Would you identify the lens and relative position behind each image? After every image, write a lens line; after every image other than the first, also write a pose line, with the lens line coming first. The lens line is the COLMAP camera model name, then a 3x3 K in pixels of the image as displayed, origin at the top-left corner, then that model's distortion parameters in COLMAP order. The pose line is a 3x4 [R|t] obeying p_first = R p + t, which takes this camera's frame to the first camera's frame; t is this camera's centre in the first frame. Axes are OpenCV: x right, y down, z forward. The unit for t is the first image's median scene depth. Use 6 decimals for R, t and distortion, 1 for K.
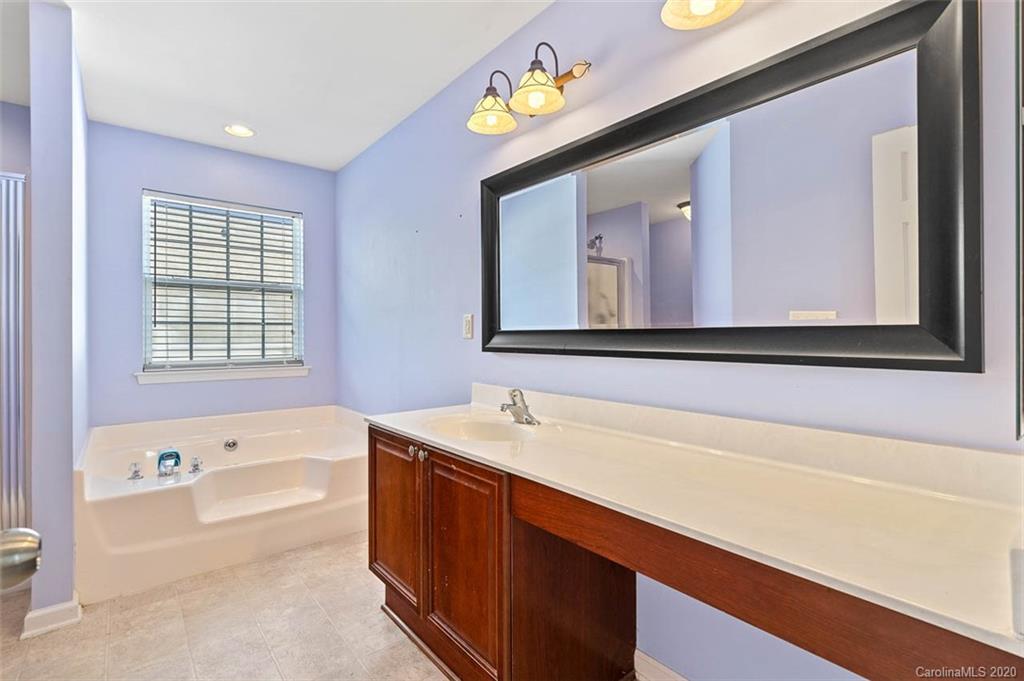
lens RADIAL K [[471.2, 0, 511.2], [0, 471.2, 337.3], [0, 0, 1]] dist [-0.003592, 0.000517]
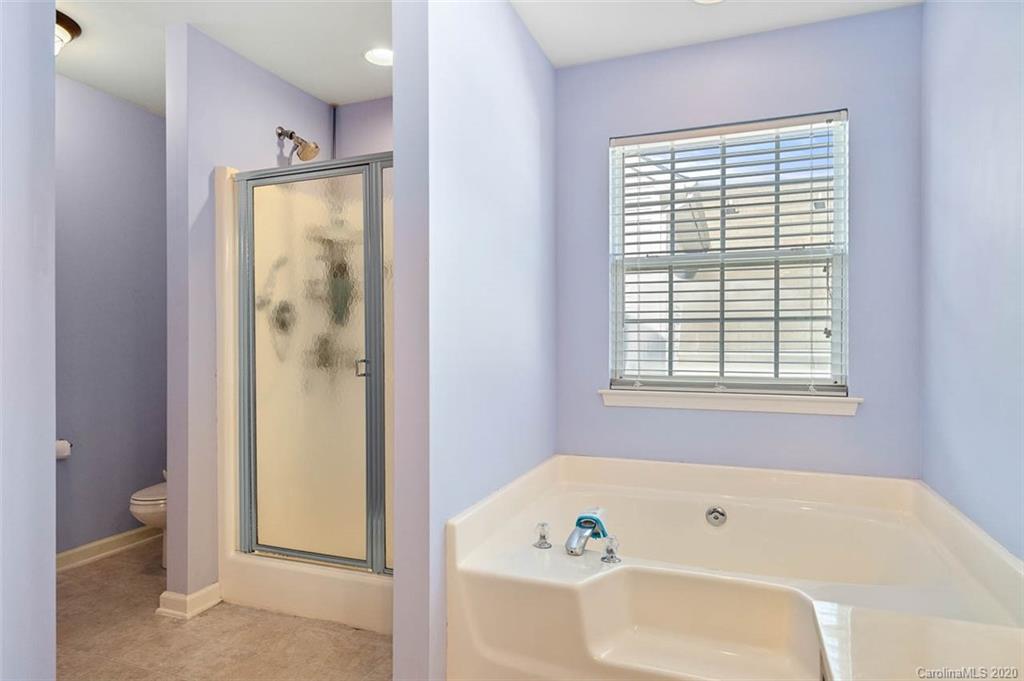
lens RADIAL K [[615.9, 0, 510.8], [0, 615.9, 341.6], [0, 0, 1]] dist [-0.002163, -0.001873]
pose [[0.480870, 0.009015, -0.876746, -0.015696], [-0.000065, 0.999948, 0.010246, -0.008410], [0.876792, -0.004870, 0.480845, 0.349303]]
